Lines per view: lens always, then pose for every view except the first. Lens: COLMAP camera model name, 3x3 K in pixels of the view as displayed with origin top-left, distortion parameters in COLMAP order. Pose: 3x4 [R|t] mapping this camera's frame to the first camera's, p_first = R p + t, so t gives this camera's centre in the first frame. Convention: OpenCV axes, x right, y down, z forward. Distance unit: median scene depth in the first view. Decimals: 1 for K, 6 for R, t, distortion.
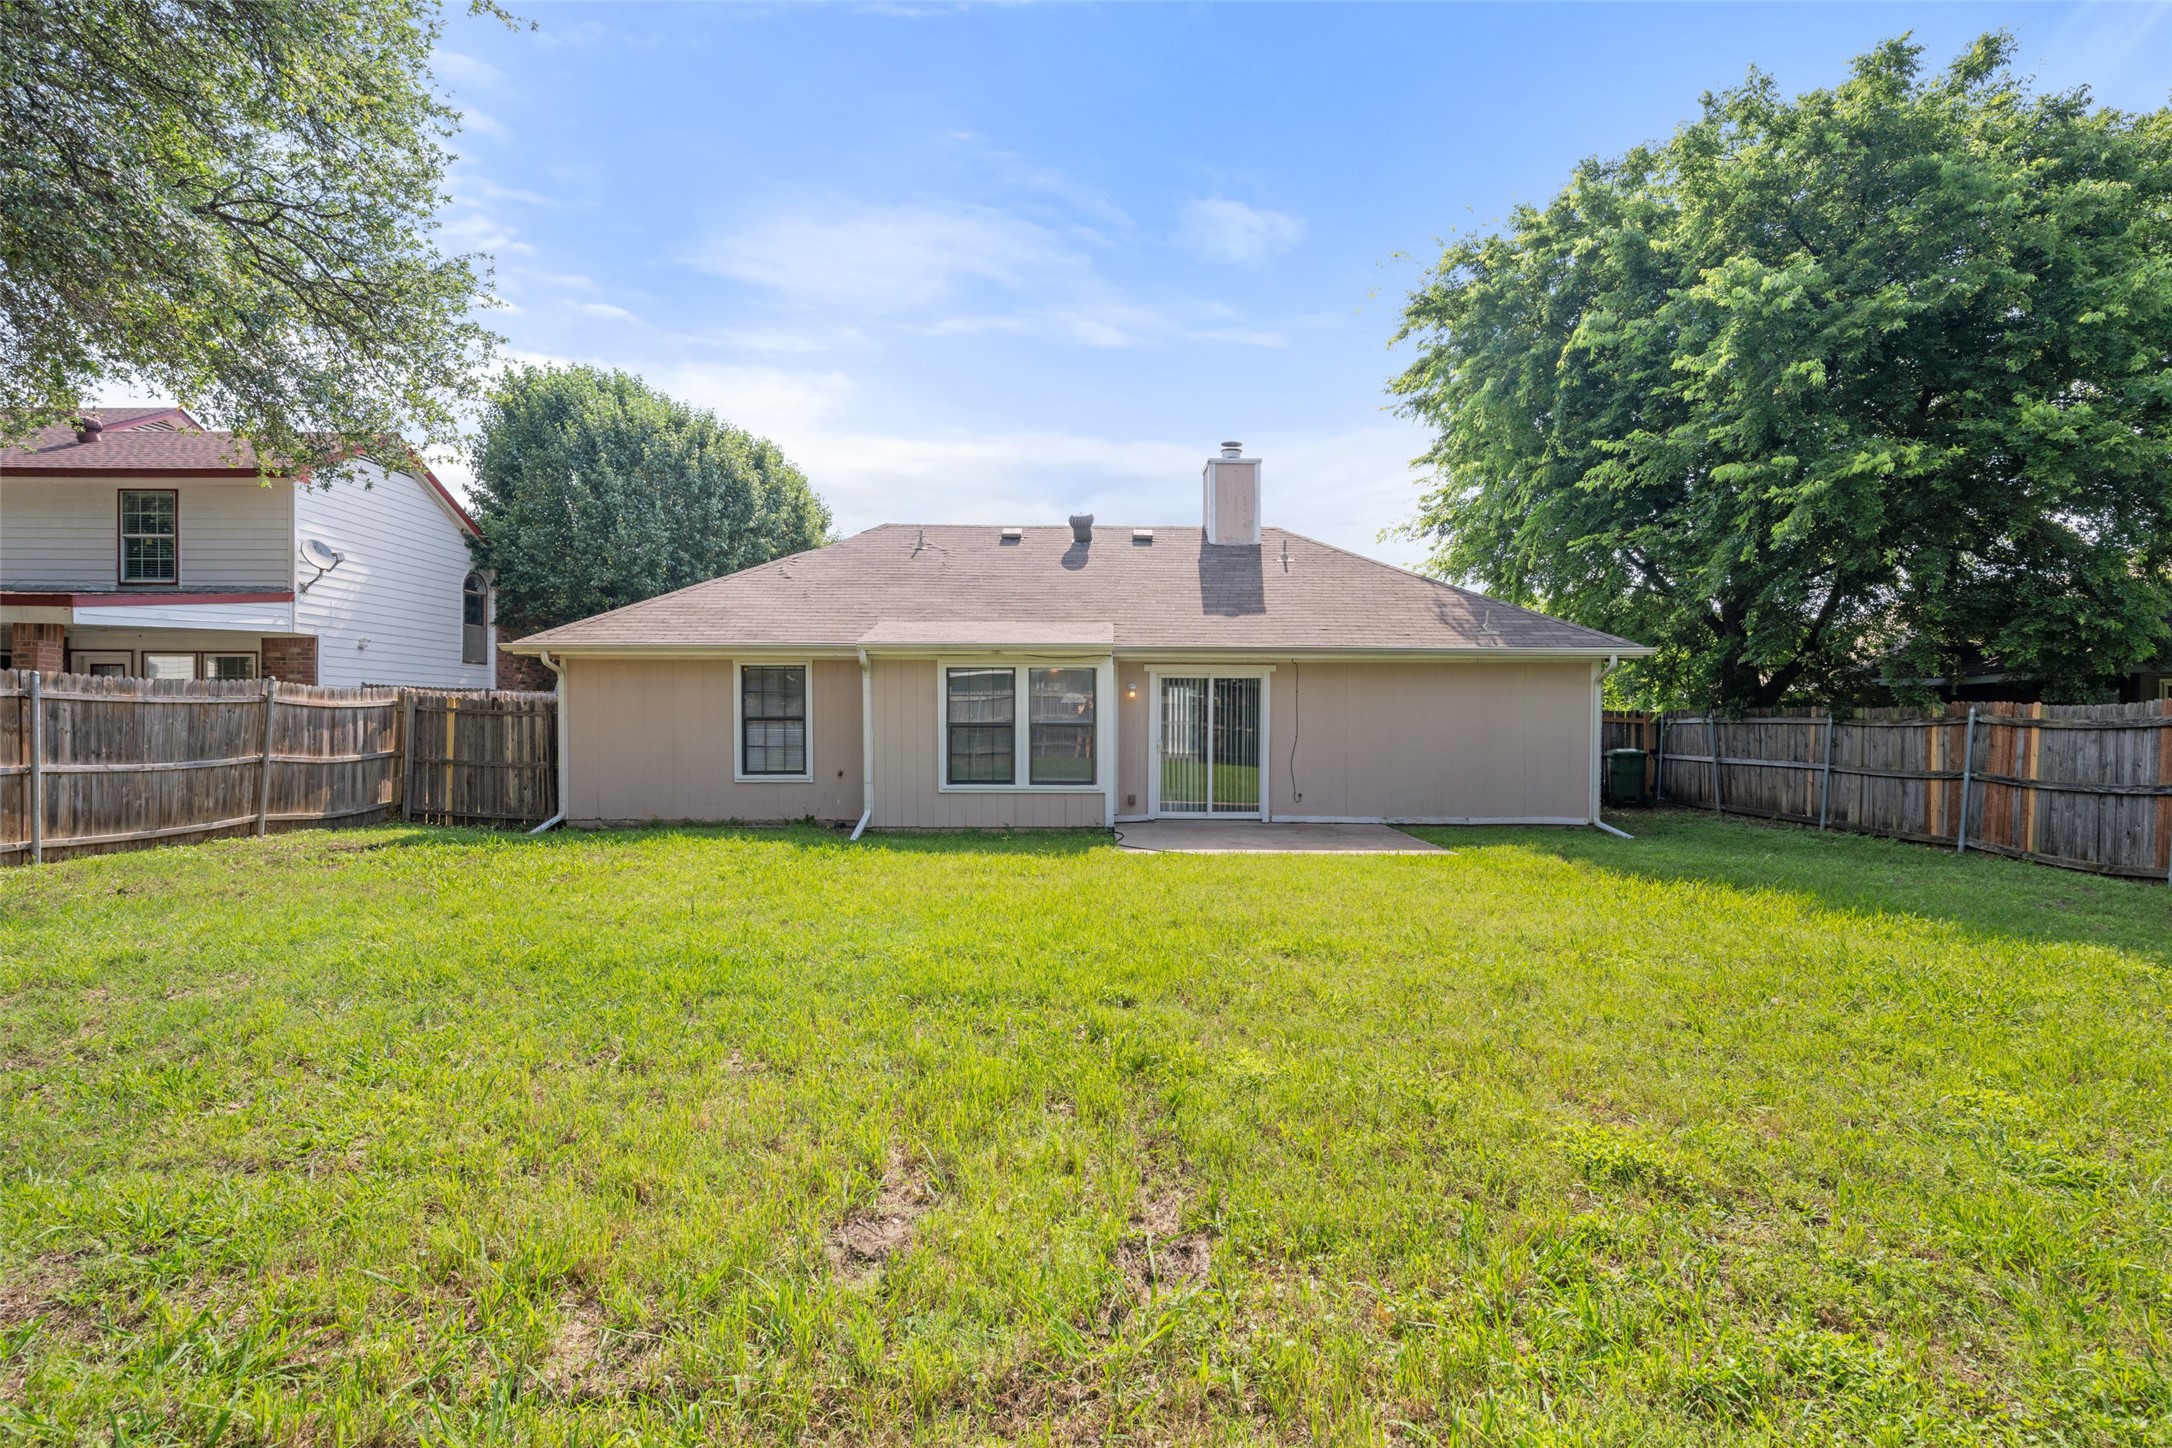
lens RADIAL K [[1011.8, 0, 1084.5], [0, 1011.8, 726.8], [0, 0, 1]] dist [0.003127, 0.000690]
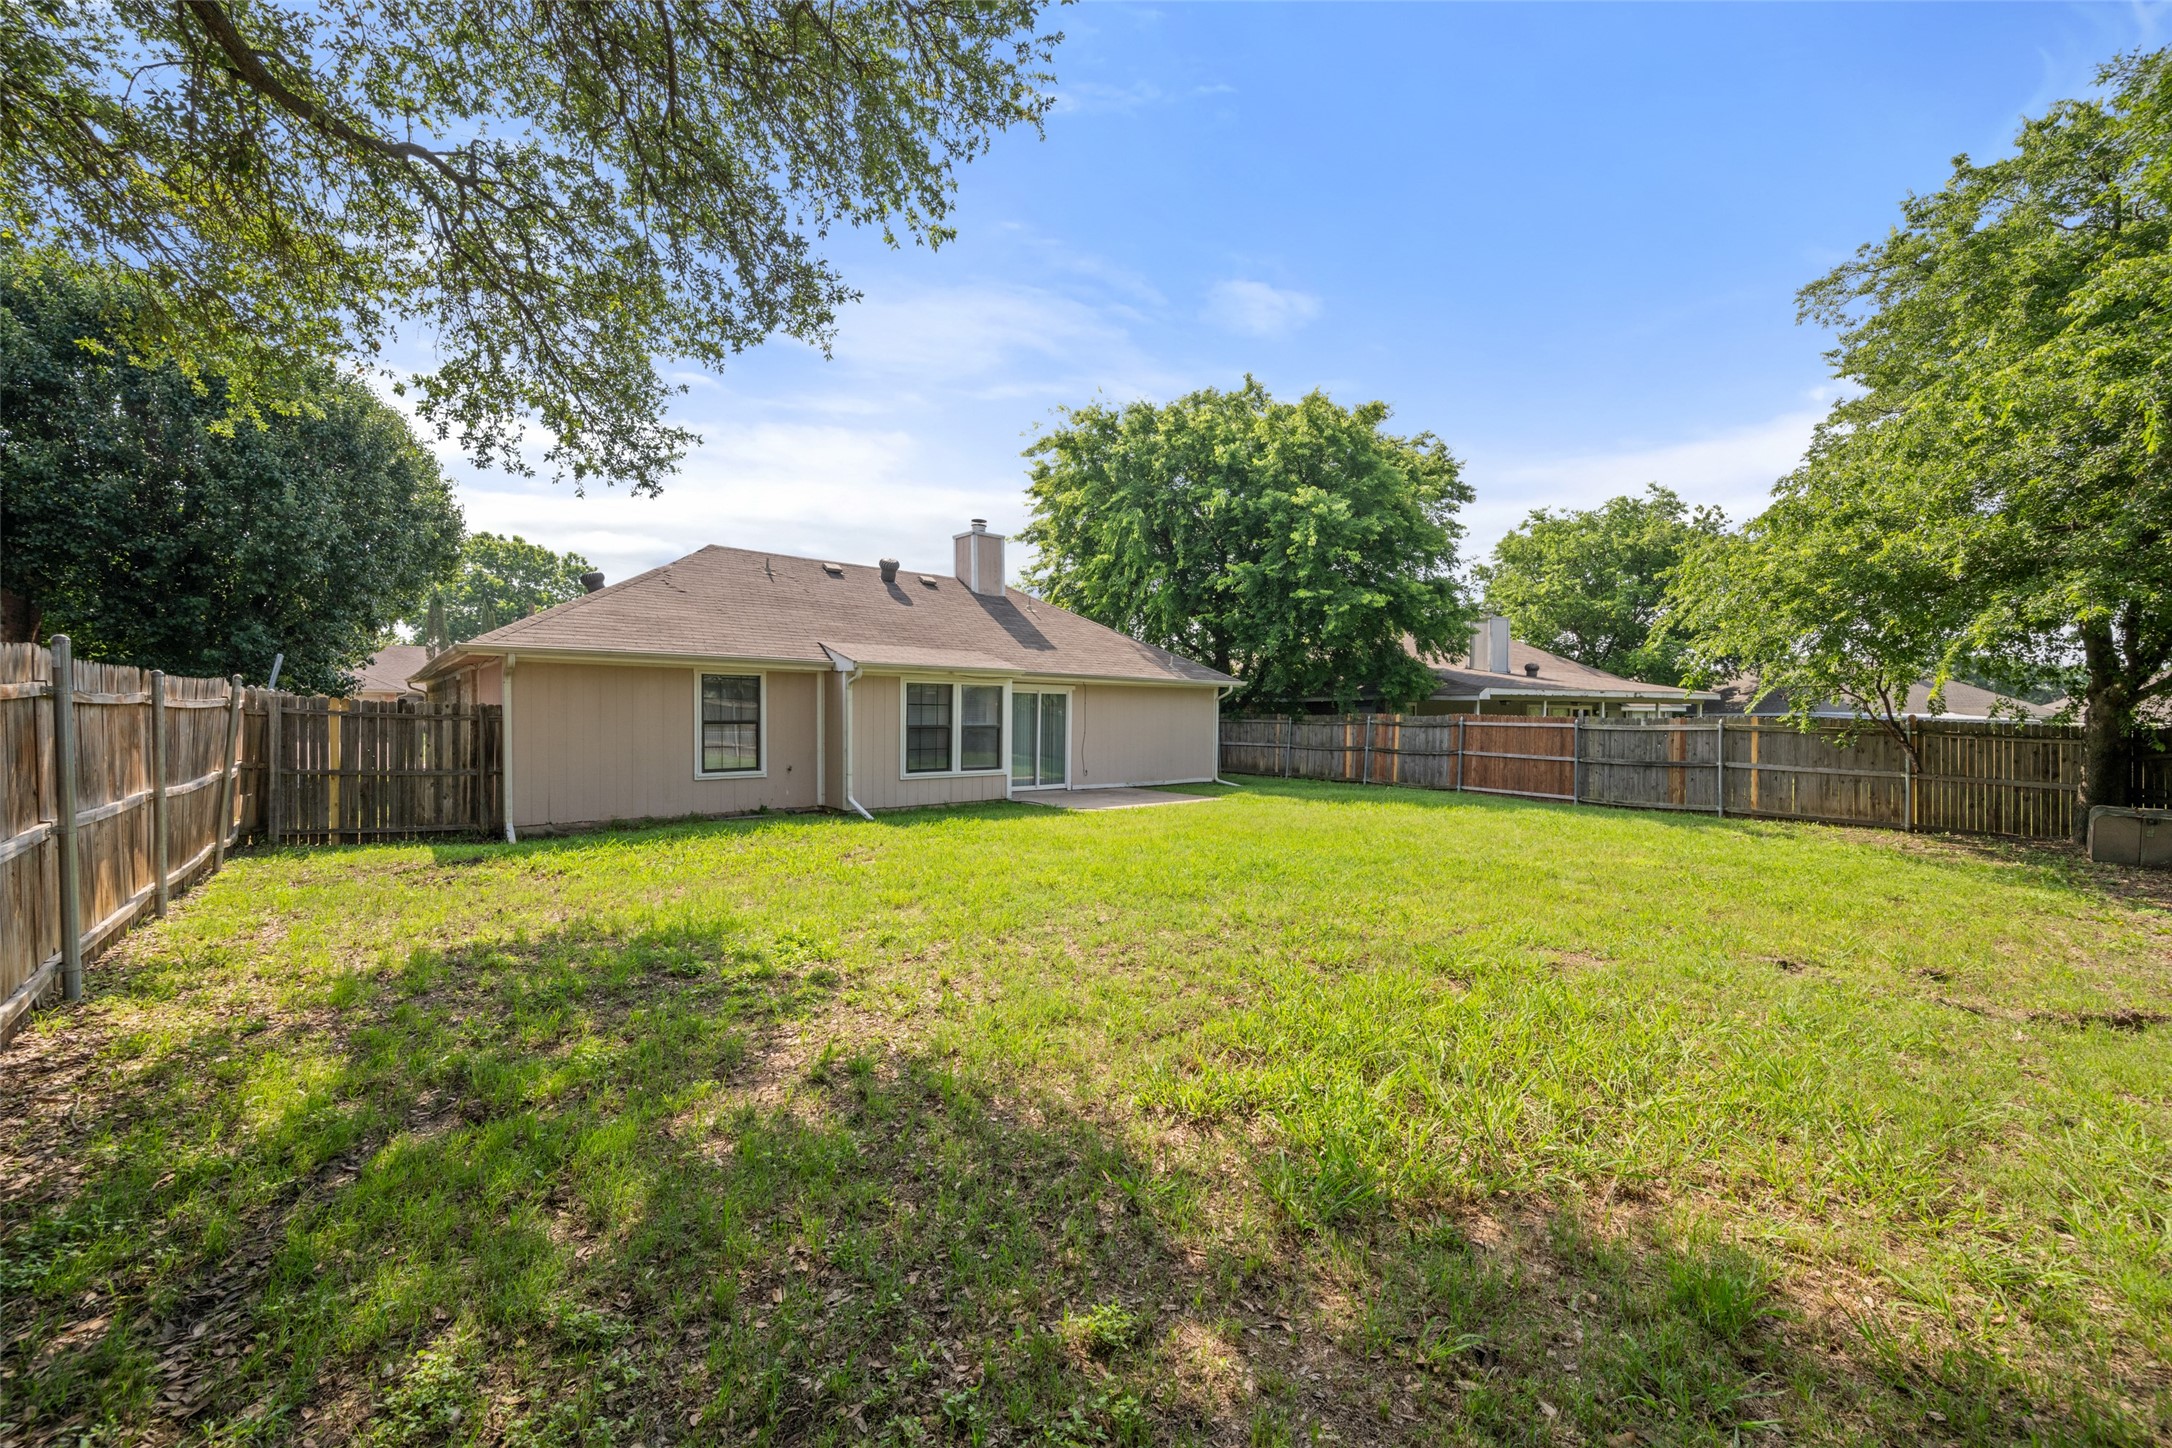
lens RADIAL K [[853.1, 0, 1087.1], [0, 853.1, 724.7], [0, 0, 1]] dist [-0.001512, 0.000757]
pose [[0.760275, -0.005330, 0.649579, -0.635697], [-0.001278, 0.999952, 0.009701, -0.015197], [-0.649600, -0.008206, 0.760232, 0.020414]]
